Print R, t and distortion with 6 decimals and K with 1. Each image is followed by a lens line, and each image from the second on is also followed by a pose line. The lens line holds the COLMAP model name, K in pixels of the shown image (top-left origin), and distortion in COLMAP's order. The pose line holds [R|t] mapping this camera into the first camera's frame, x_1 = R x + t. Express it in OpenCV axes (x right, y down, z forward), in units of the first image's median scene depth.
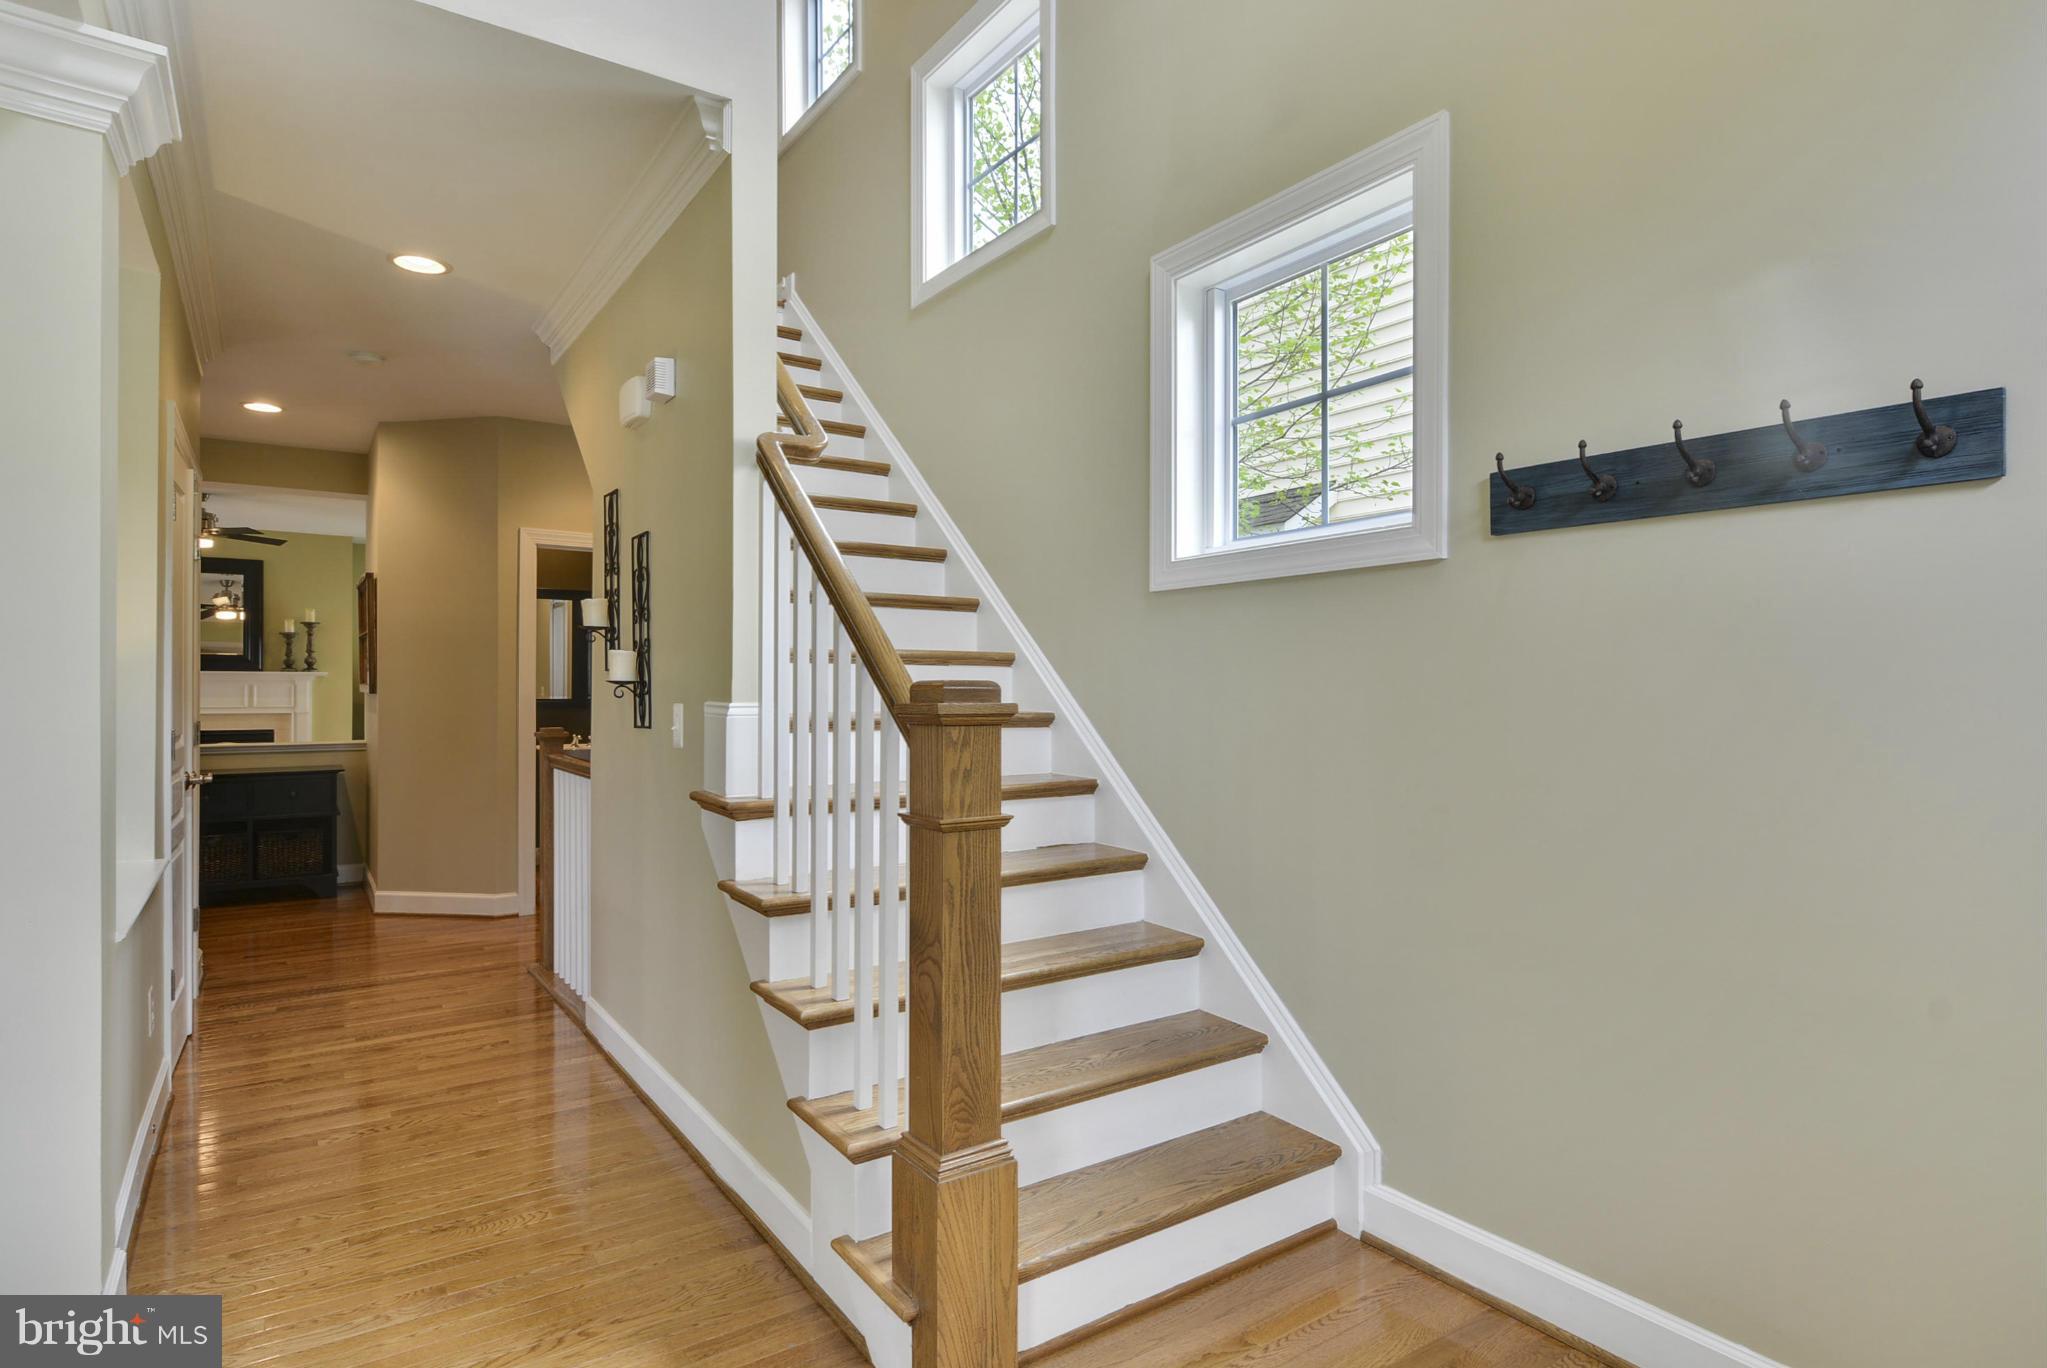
lens RADIAL K [[1084.4, 0, 1029.6], [0, 1084.4, 693.0], [0, 0, 1]] dist [-0.003819, -0.000714]
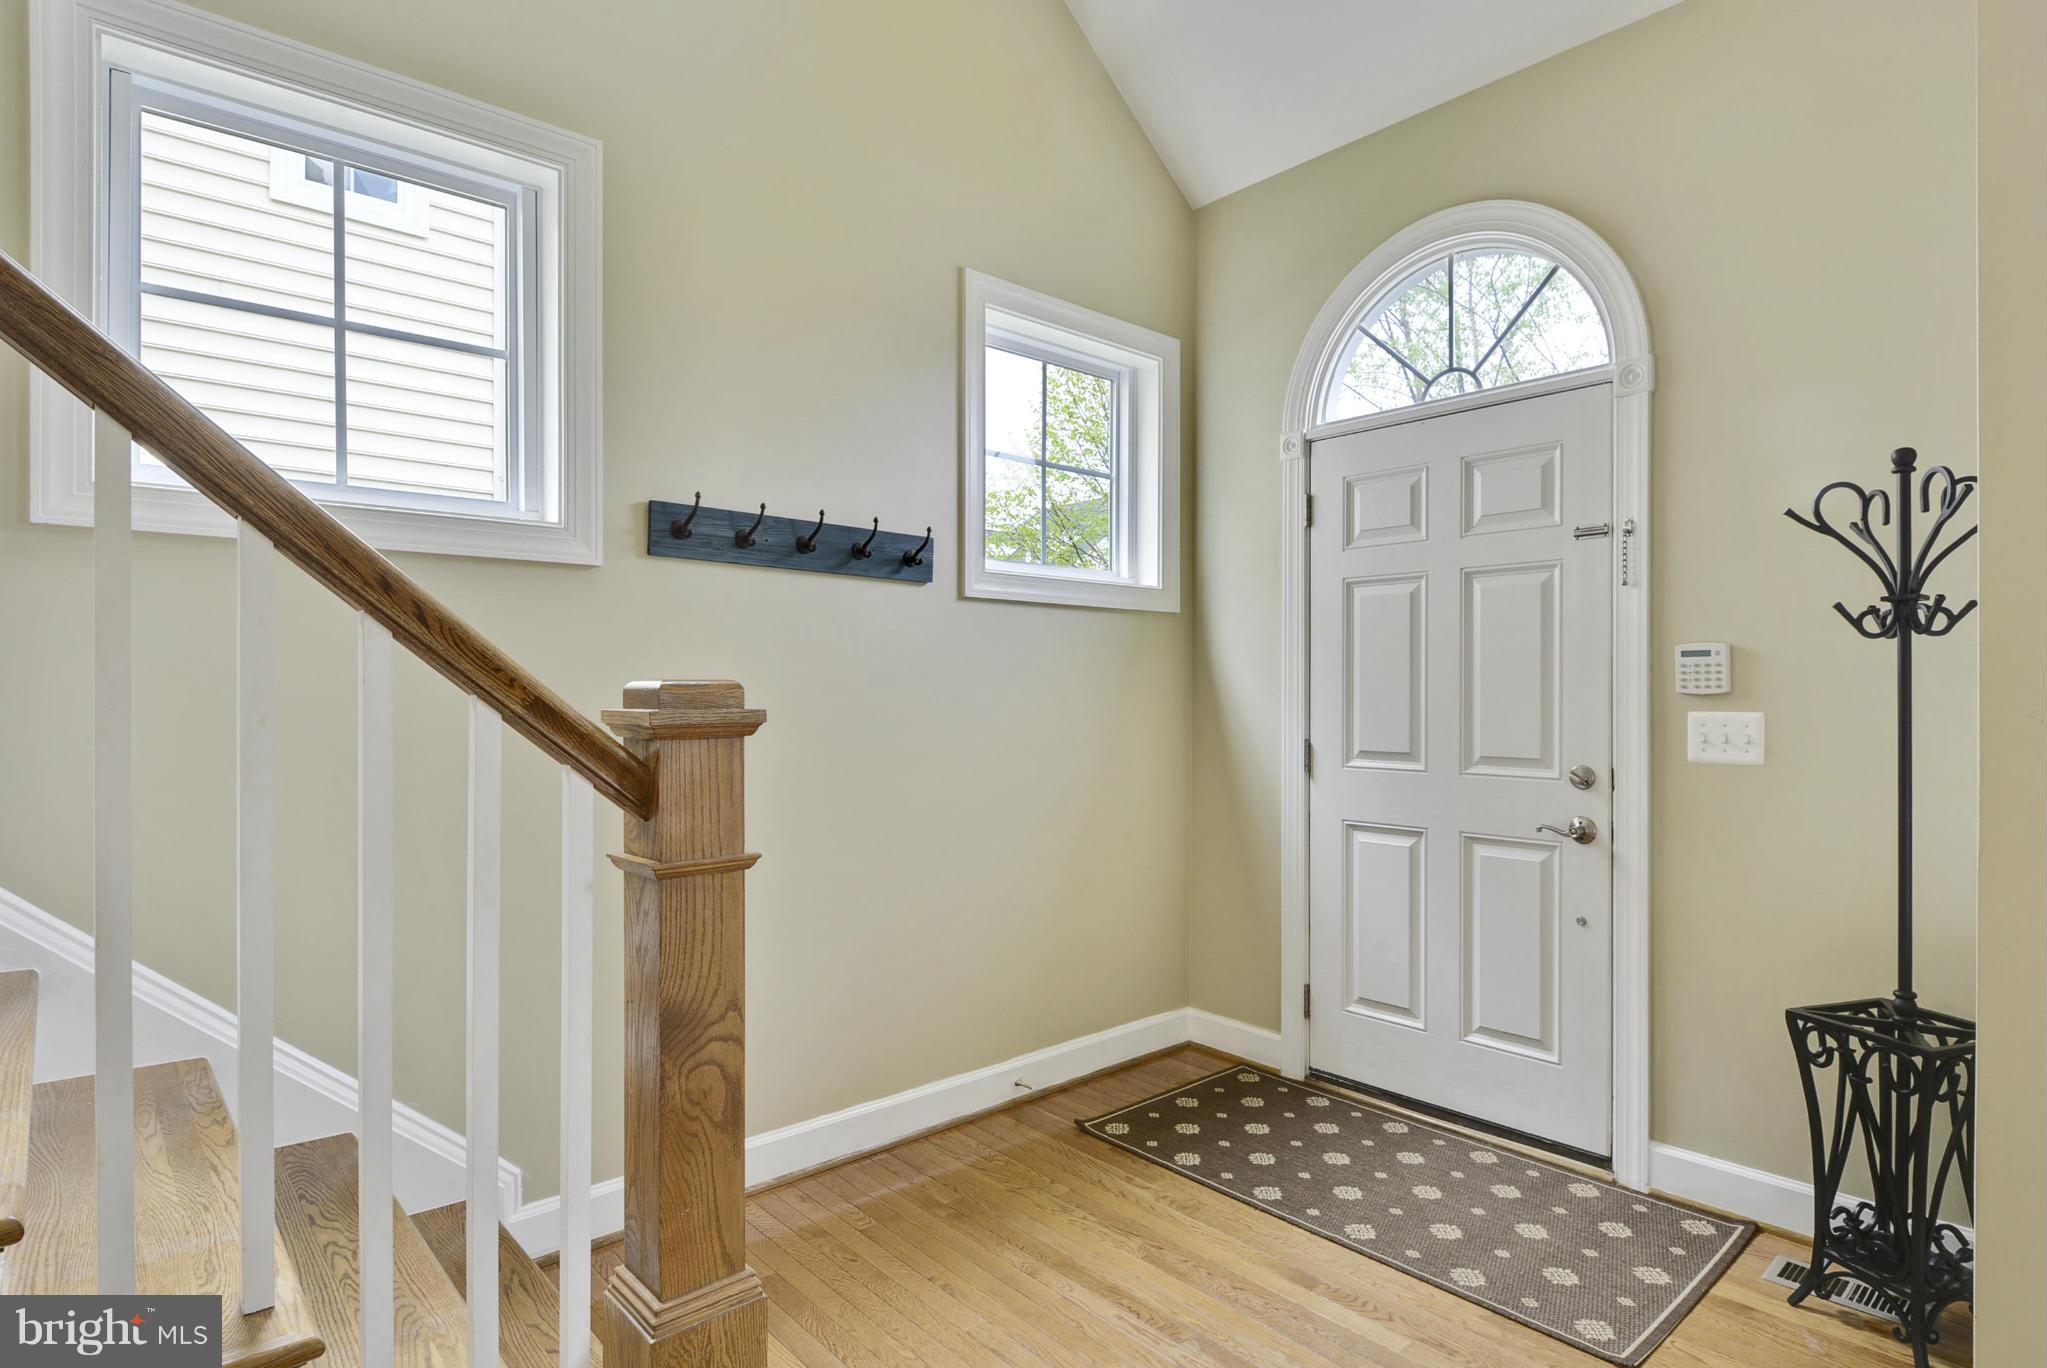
lens RADIAL K [[1084.4, 0, 1029.6], [0, 1084.4, 693.0], [0, 0, 1]] dist [-0.003819, -0.000714]
pose [[-0.126176, -0.000770, 0.992008, -0.752373], [-0.010105, 0.999949, -0.000509, -0.003469], [-0.991956, -0.010088, -0.126177, 0.745119]]
